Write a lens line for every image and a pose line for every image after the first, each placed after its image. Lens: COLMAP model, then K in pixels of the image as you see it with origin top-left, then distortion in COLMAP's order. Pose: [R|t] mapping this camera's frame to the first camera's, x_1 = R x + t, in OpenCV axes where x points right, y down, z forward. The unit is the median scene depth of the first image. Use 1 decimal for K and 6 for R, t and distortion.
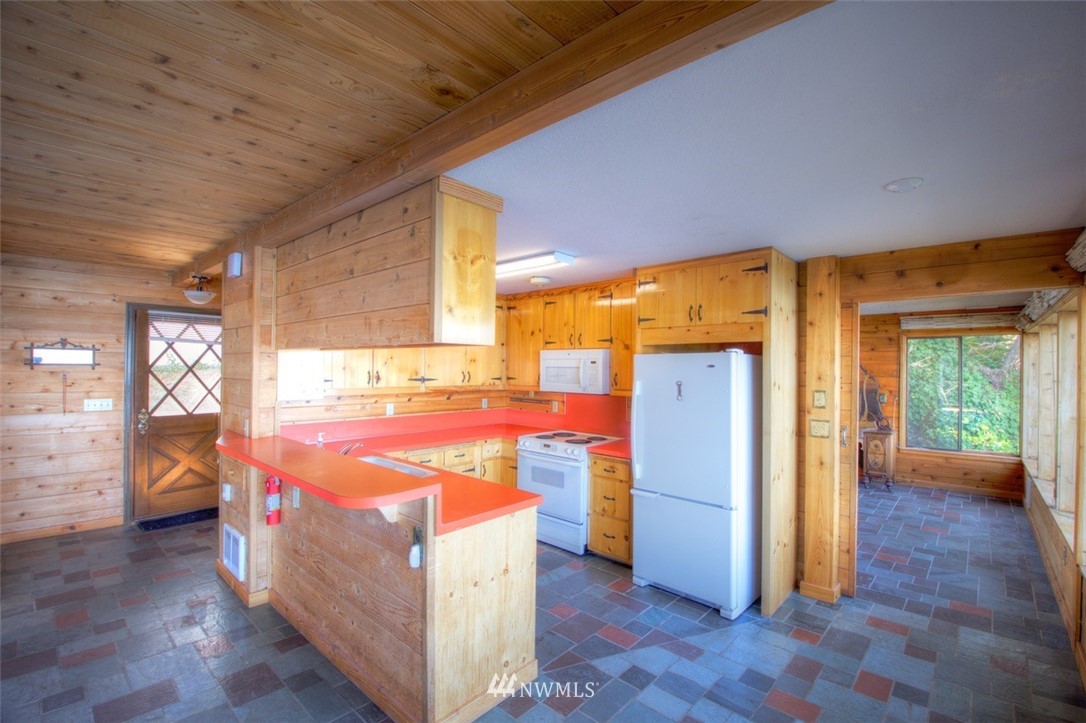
lens RADIAL K [[484.5, 0, 550.0], [0, 484.5, 366.2], [0, 0, 1]] dist [-0.003053, -0.000557]
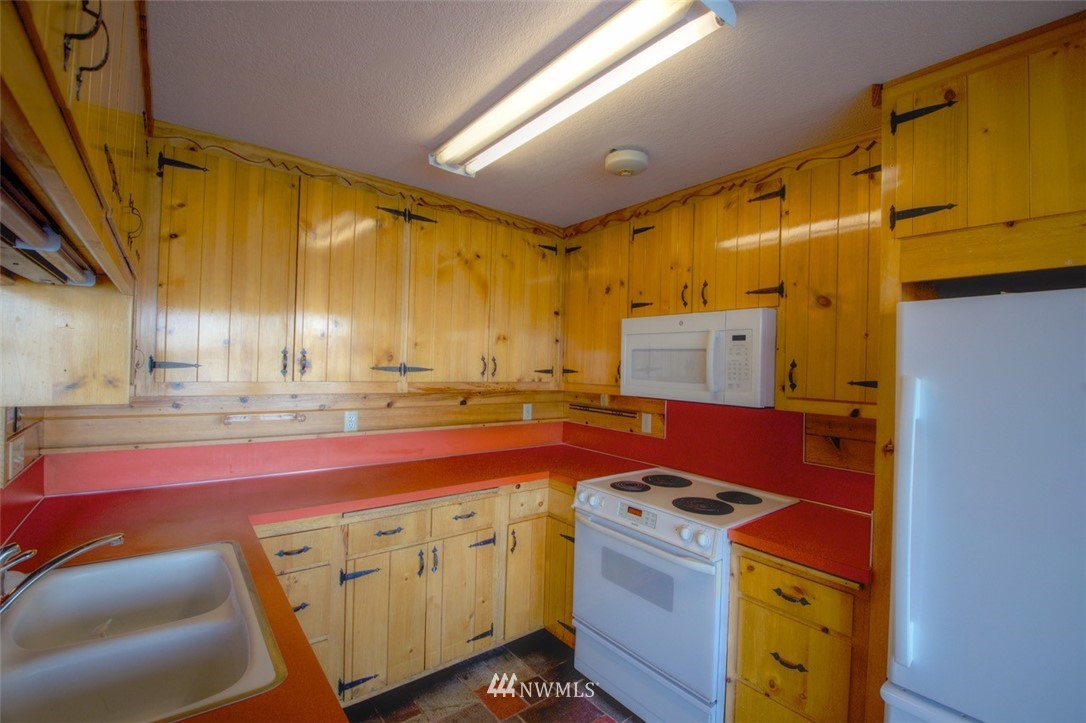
lens RADIAL K [[484.5, 0, 553.4], [0, 484.5, 356.9], [0, 0, 1]] dist [-0.003053, -0.000557]
pose [[0.988810, 0.014023, -0.148518, -0.015663], [-0.016269, 0.999771, -0.013917, 0.018414], [0.148289, 0.016178, 0.988812, 0.476257]]
